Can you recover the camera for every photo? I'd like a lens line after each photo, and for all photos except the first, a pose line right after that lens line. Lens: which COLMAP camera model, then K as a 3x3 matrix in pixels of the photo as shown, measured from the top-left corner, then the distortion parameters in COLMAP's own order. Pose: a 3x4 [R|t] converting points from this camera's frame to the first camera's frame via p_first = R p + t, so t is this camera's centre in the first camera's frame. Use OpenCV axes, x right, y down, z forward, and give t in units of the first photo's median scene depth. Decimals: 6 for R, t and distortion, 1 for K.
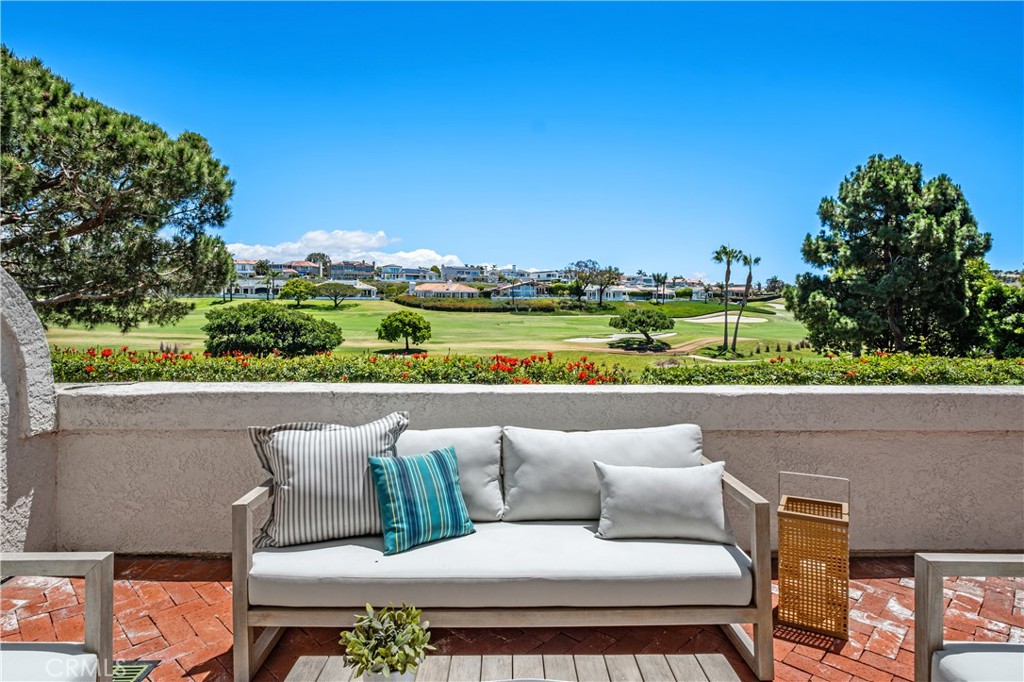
lens RADIAL K [[565.0, 0, 509.7], [0, 565.0, 320.9], [0, 0, 1]] dist [-0.008909, -0.000187]
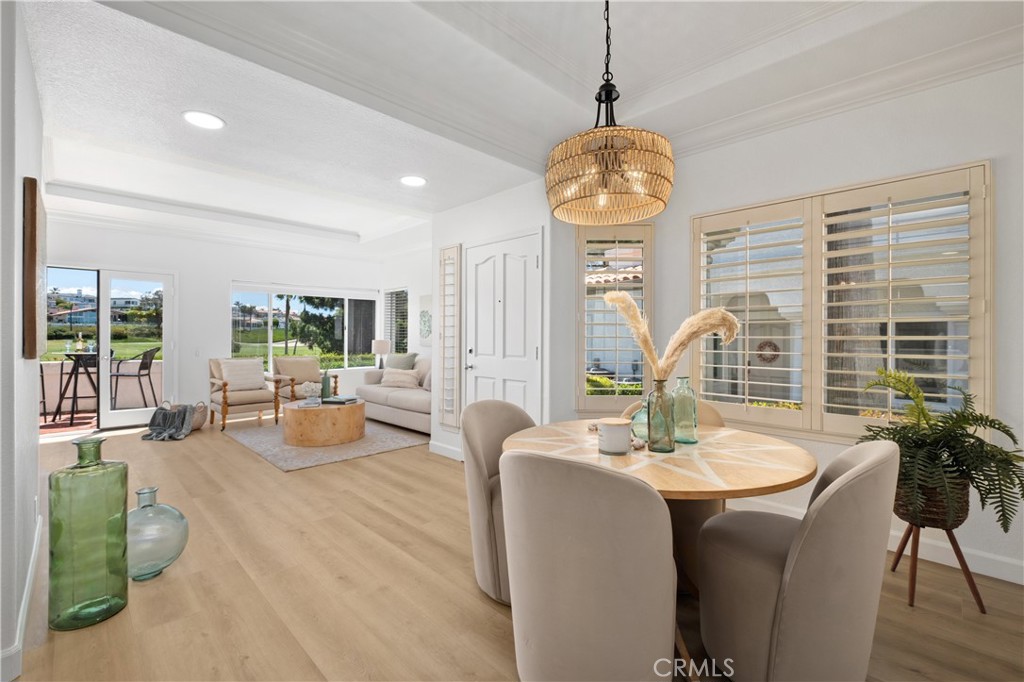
lens RADIAL K [[443.5, 0, 511.9], [0, 443.5, 338.0], [0, 0, 1]] dist [0.008976, -0.013441]
pose [[0.718840, -0.005286, 0.695156, 0.047414], [0.016469, 0.999820, -0.009427, 0.002196], [-0.694981, 0.018225, 0.718798, -0.097895]]
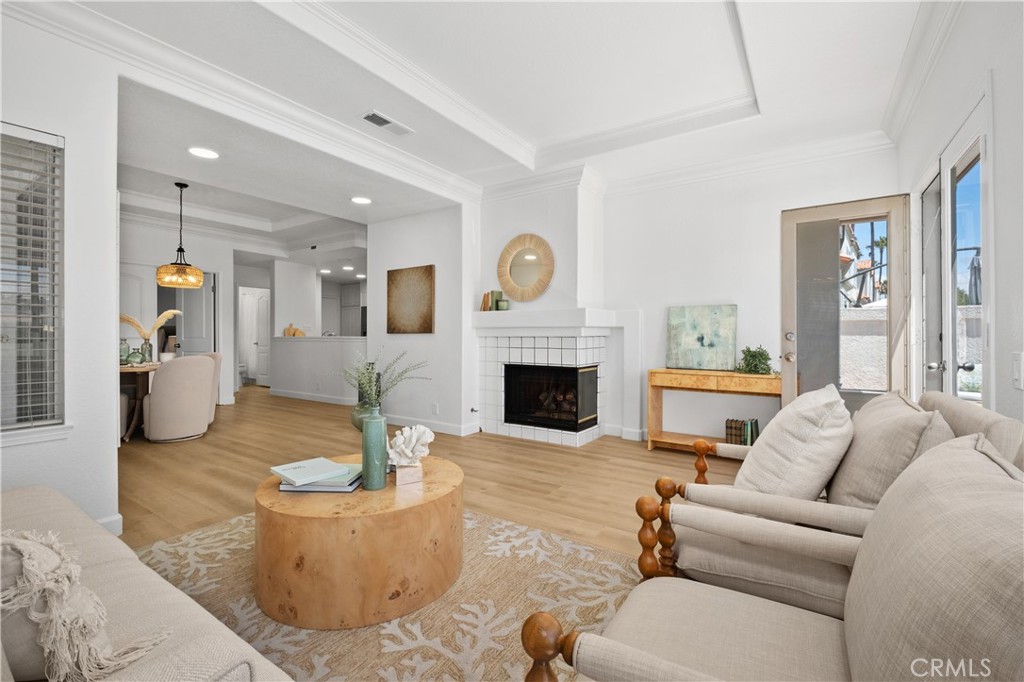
lens RADIAL K [[438.7, 0, 512.1], [0, 438.7, 335.9], [0, 0, 1]] dist [0.003111, -0.005939]
pose [[-0.569661, -0.007235, -0.821848, 0.090162], [-0.022528, 0.999723, 0.006815, 0.002147], [0.821571, 0.022397, -0.569666, -0.008318]]
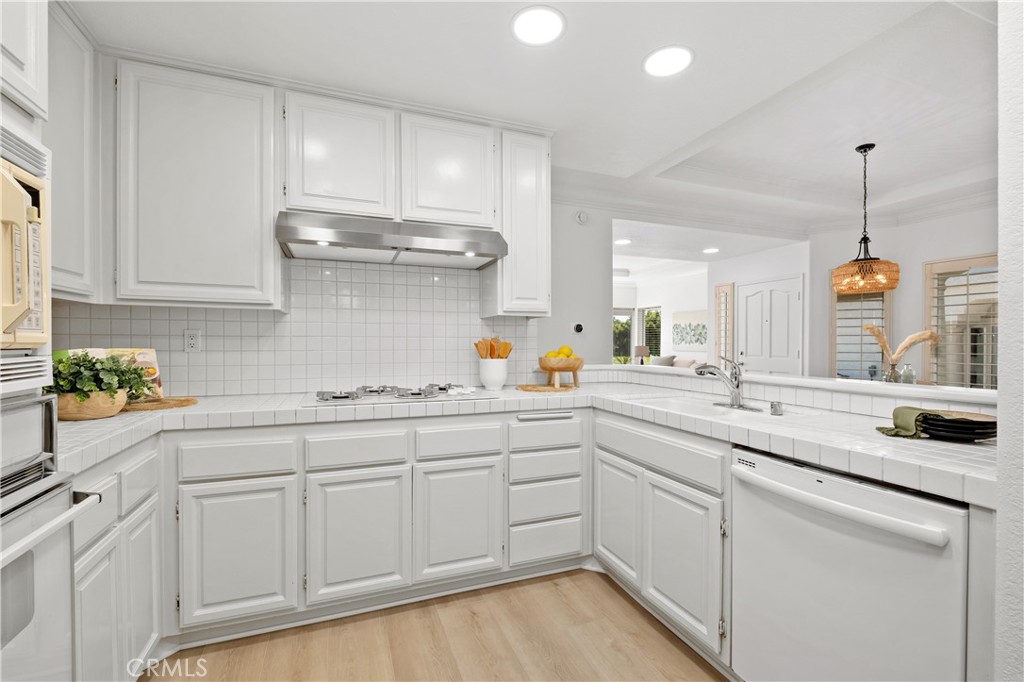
lens RADIAL K [[441.7, 0, 509.7], [0, 441.7, 345.2], [0, 0, 1]] dist [-0.000490, -0.004837]
pose [[0.937764, -0.005630, 0.347228, 0.012741], [0.010687, 0.999863, -0.012650, 0.002270], [-0.347109, 0.015573, 0.937695, -0.117312]]
